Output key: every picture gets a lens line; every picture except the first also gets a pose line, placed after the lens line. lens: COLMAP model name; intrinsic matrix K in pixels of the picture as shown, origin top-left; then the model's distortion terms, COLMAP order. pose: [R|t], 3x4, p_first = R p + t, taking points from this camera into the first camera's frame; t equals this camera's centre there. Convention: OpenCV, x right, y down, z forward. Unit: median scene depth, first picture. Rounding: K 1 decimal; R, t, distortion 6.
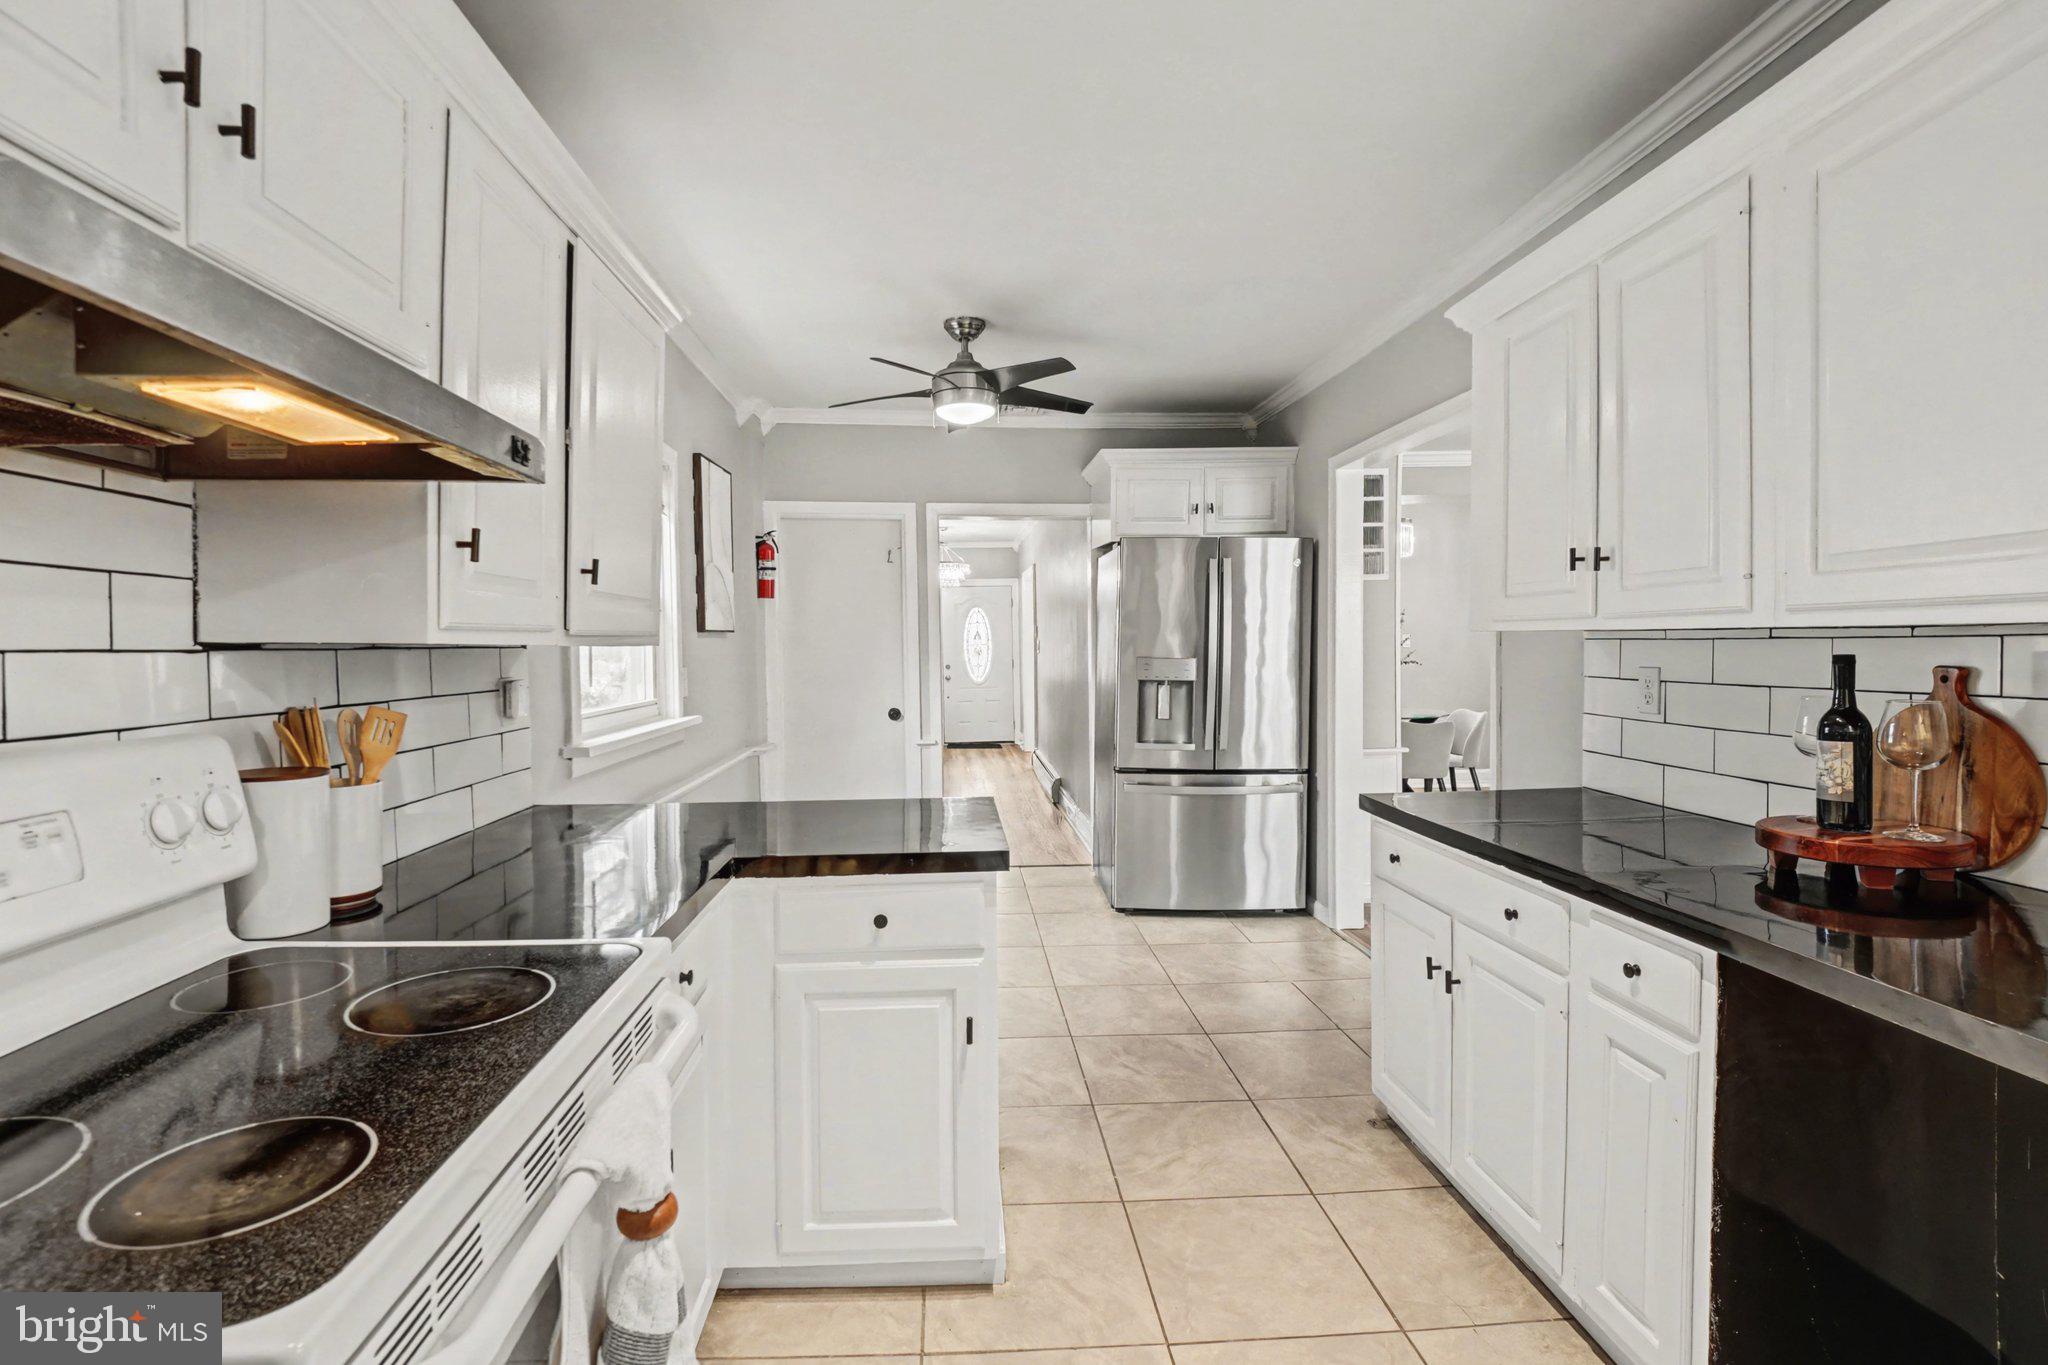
lens RADIAL K [[946.6, 0, 1004.3], [0, 946.6, 667.2], [0, 0, 1]] dist [-0.024274, -0.004348]
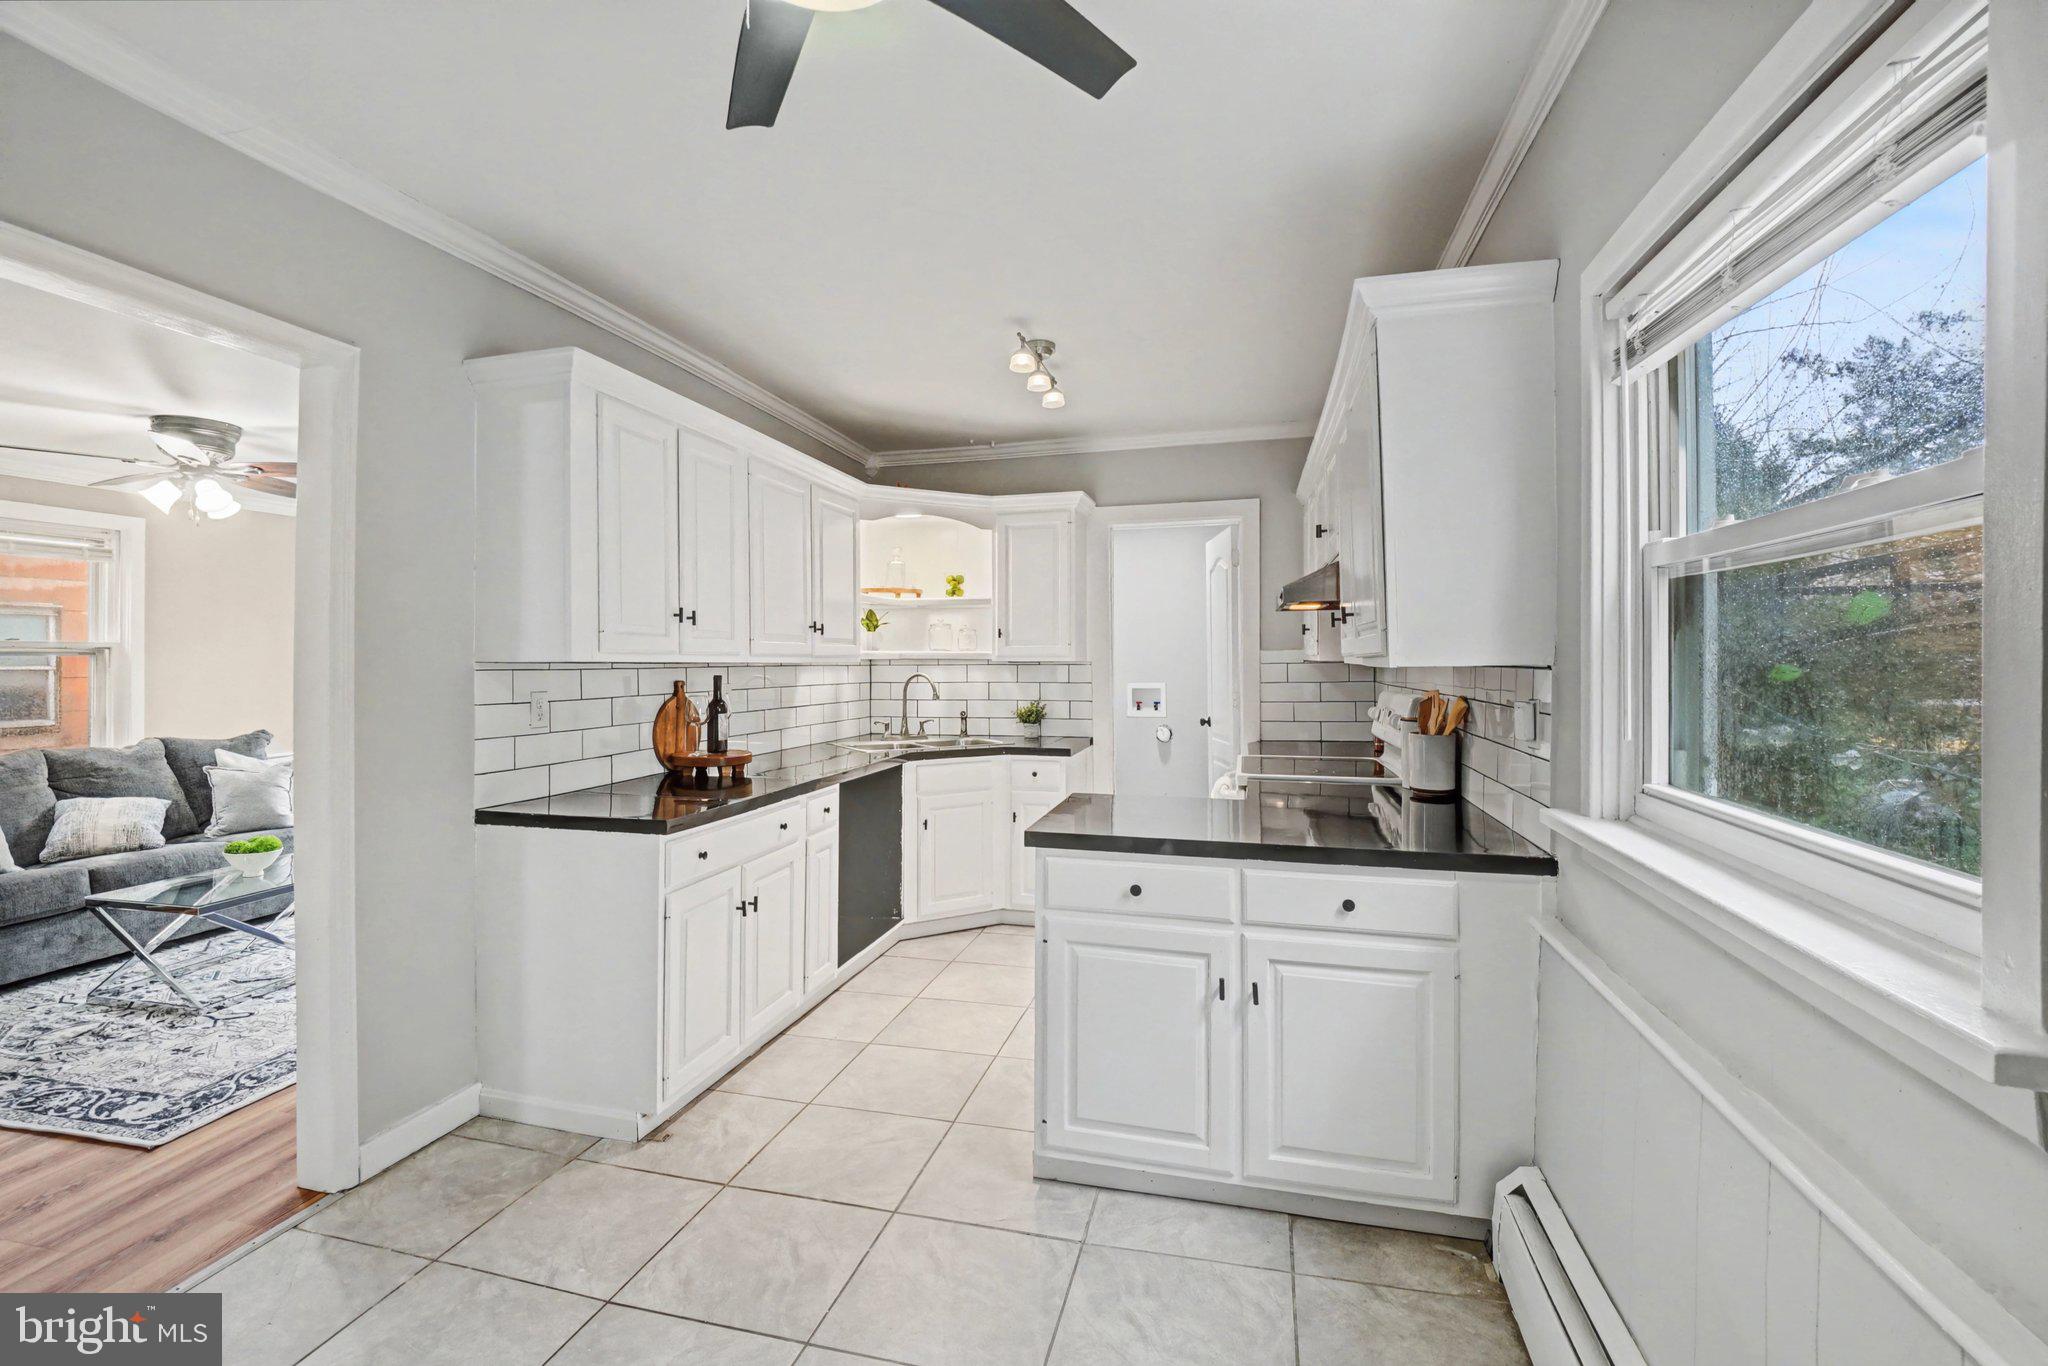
lens RADIAL K [[946.6, 0, 1009.8], [0, 946.6, 663.0], [0, 0, 1]] dist [-0.024274, -0.004348]
pose [[-0.956084, 0.006130, 0.293030, -0.336465], [0.013541, 0.999638, 0.023268, -0.067070], [-0.292781, 0.026214, -0.955820, 2.290044]]
